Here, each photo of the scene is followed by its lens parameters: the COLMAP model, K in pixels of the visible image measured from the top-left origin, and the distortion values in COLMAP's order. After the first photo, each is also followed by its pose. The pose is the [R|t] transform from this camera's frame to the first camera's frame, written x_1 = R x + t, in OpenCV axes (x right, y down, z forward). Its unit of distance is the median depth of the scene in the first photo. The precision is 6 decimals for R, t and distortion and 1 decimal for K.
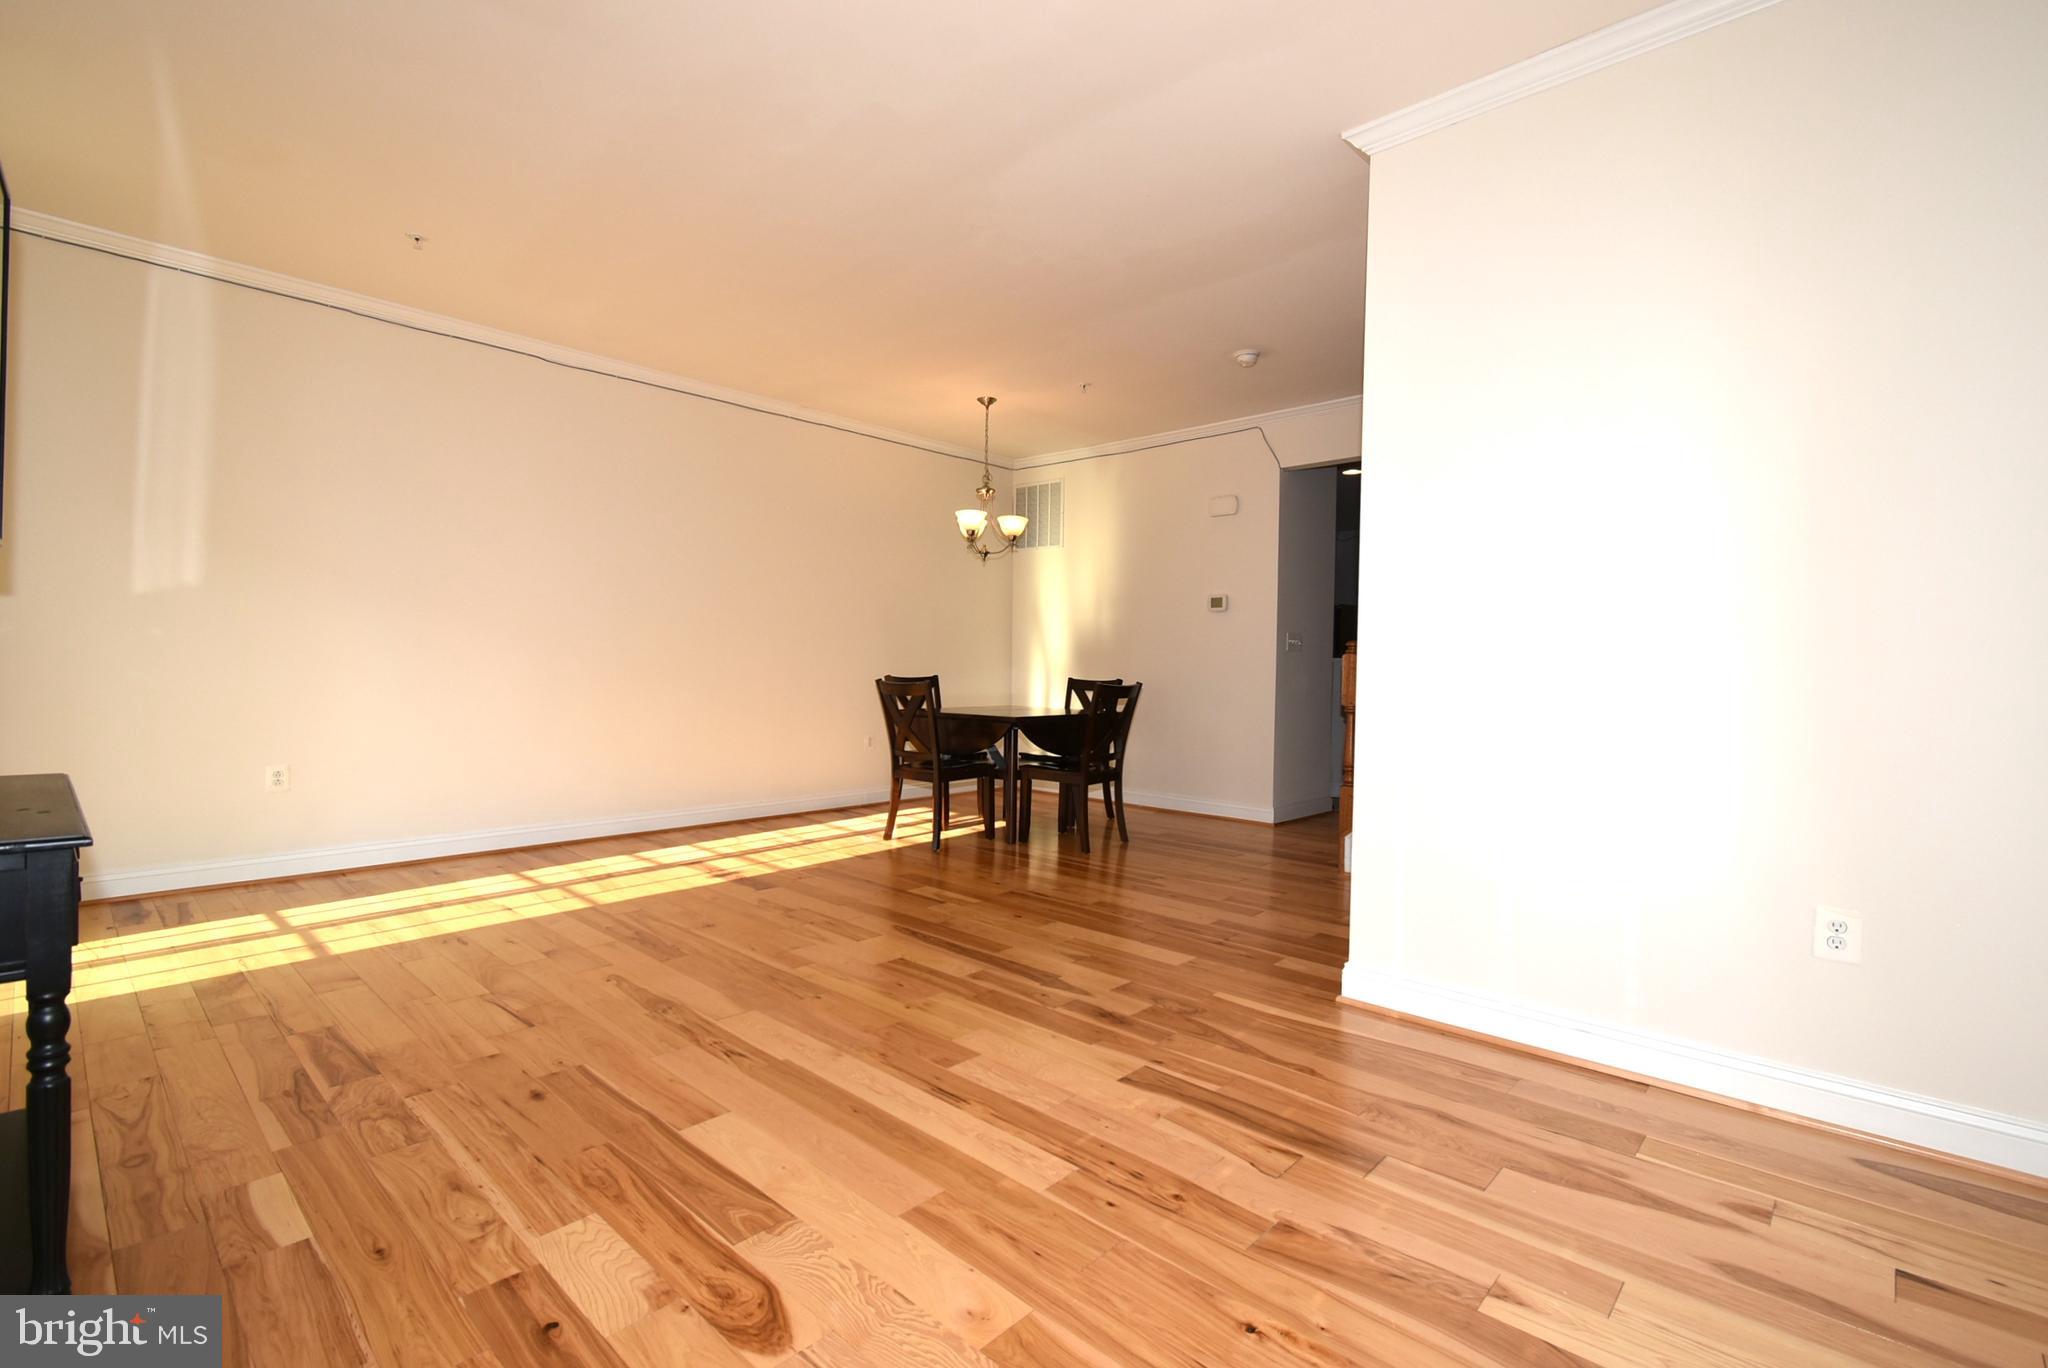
lens RADIAL K [[912.2, 0, 1024.0], [0, 912.2, 684.0], [0, 0, 1]] dist [-0.000079, -0.006101]
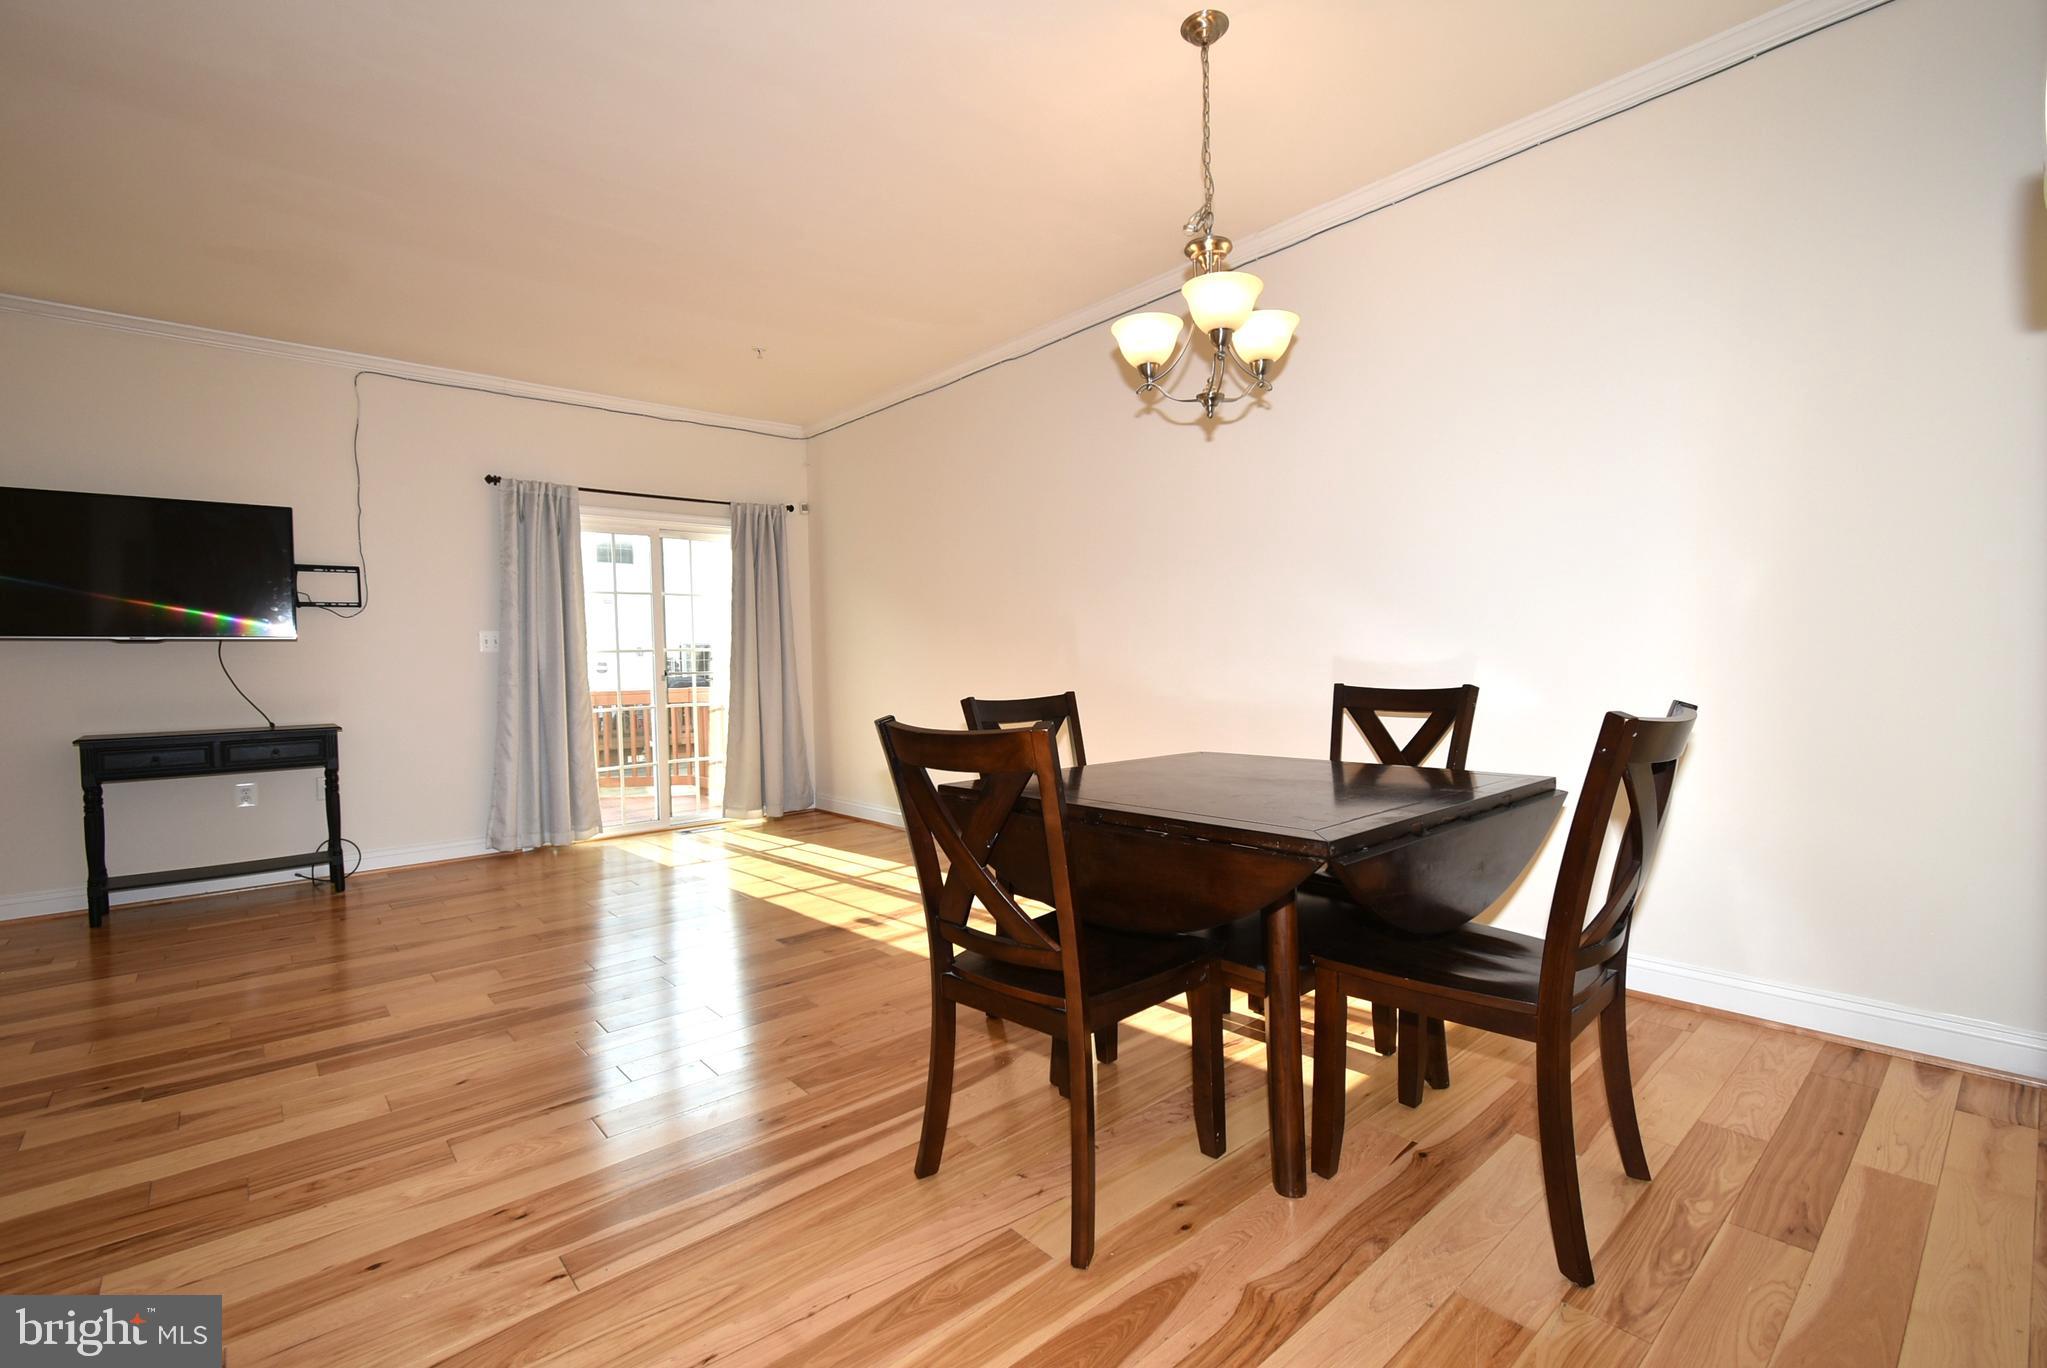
lens RADIAL K [[906.3, 0, 1039.9], [0, 906.3, 666.4], [0, 0, 1]] dist [-0.003908, -0.000630]
pose [[-0.115439, -0.005342, -0.993300, 0.908535], [-0.002814, 0.999983, -0.005051, -0.042974], [0.993311, 0.002212, -0.115452, 2.374874]]
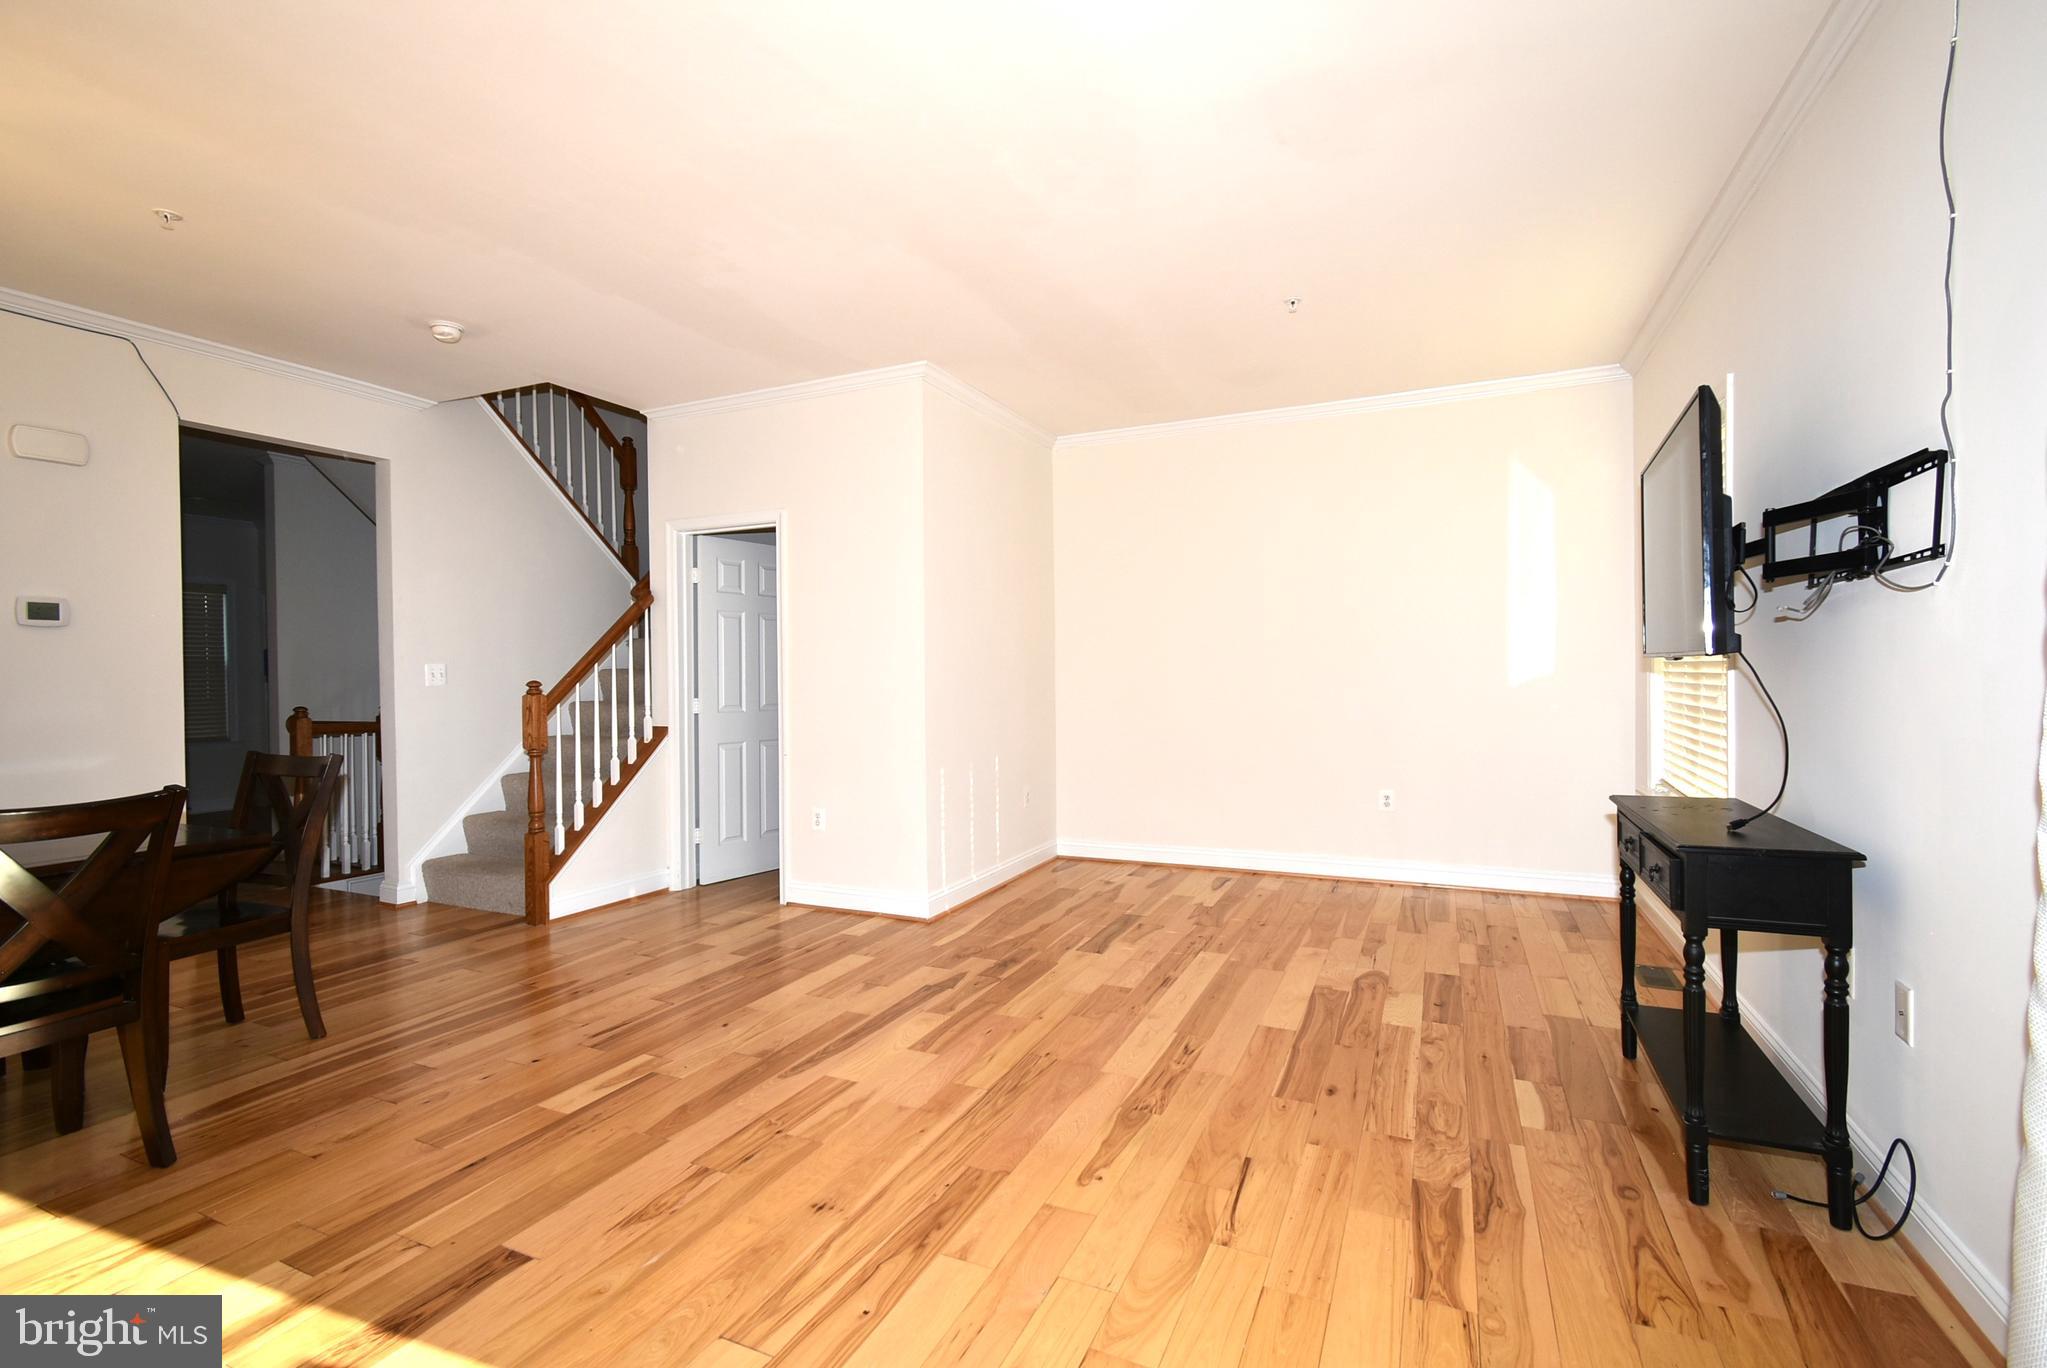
lens RADIAL K [[906.3, 0, 1039.9], [0, 906.3, 666.4], [0, 0, 1]] dist [-0.003908, -0.000630]
pose [[-0.314688, -0.005957, 0.949176, -1.419164], [0.027116, 0.999516, 0.015263, -0.122885], [-0.948808, 0.030540, -0.314374, 1.585716]]
